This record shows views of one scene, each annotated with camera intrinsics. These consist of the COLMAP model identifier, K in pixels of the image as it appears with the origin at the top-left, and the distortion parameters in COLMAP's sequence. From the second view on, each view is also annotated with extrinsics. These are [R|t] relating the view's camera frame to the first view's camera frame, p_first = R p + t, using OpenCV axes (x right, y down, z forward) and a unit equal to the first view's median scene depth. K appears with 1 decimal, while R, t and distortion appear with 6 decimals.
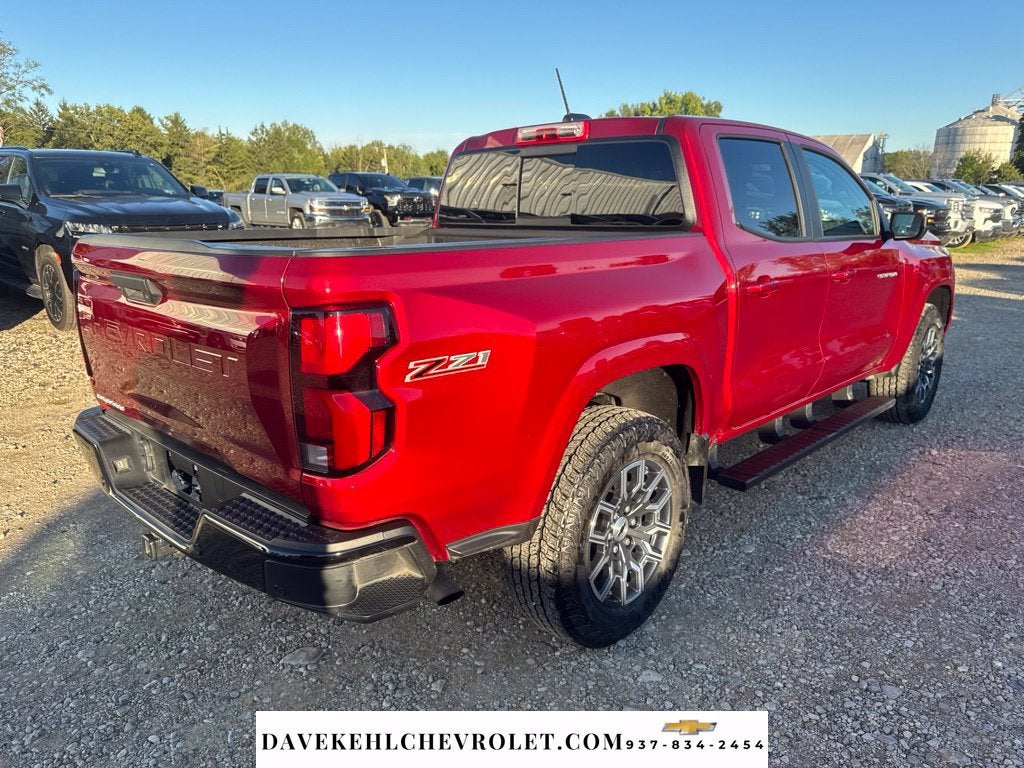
lens RADIAL K [[722.3, 0, 511.4], [0, 722.3, 395.3], [0, 0, 1]] dist [0.003278, -0.008178]
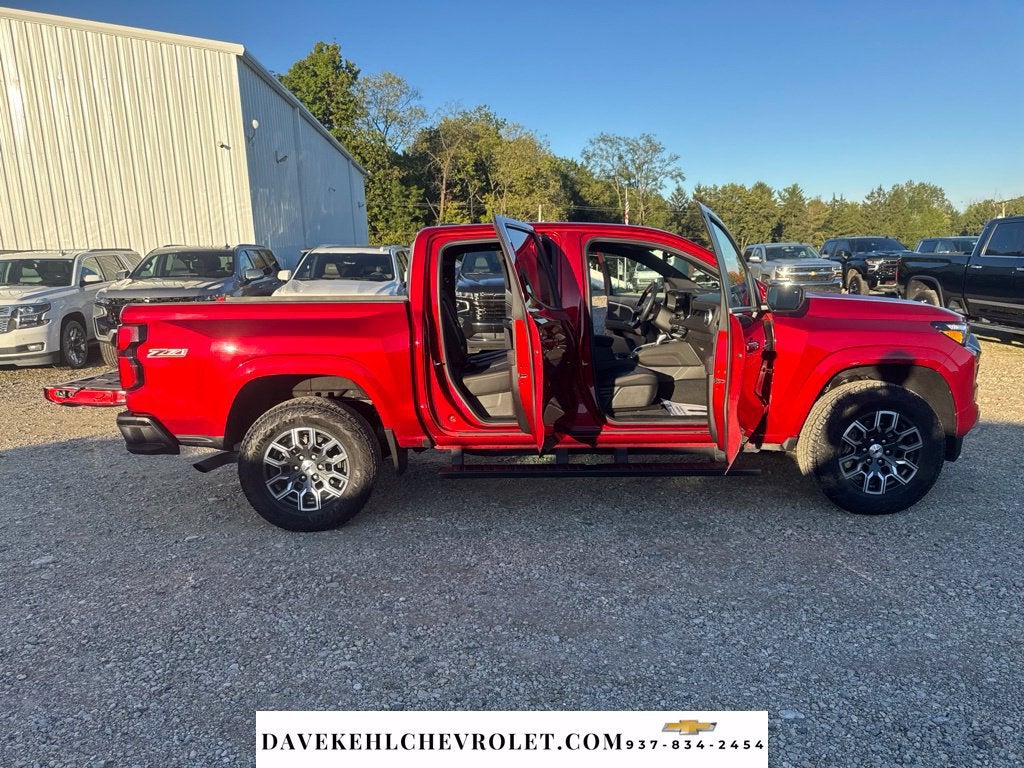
lens RADIAL K [[729.1, 0, 512.0], [0, 729.1, 384.0], [0, 0, 1]] dist [0.005282, -0.010384]
pose [[0.714879, 0.087054, -0.693808, 0.187600], [-0.157889, 0.986691, -0.038880, -0.002121], [0.681190, 0.137339, 0.719109, 0.006064]]
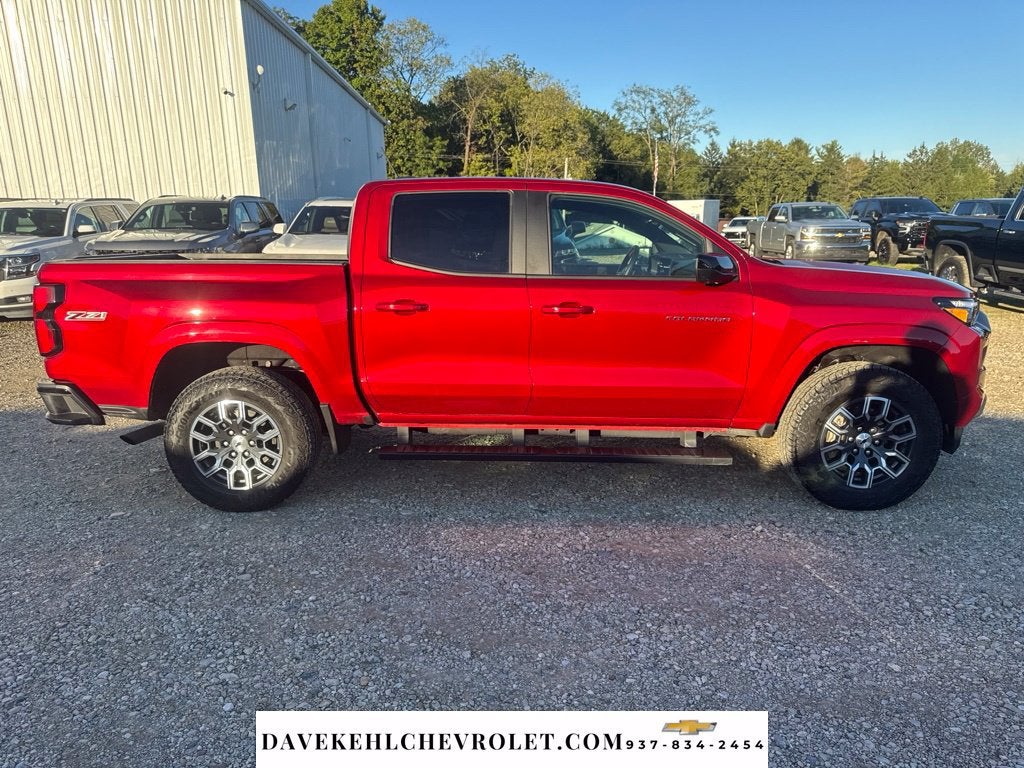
lens RADIAL K [[733.6, 0, 513.4], [0, 733.6, 378.9], [0, 0, 1]] dist [-0.005404, 0.003445]
pose [[0.690426, 0.138829, -0.709957, 0.188306], [-0.179689, 0.983566, 0.017586, -0.009950], [0.700731, 0.115429, 0.704025, 0.030174]]
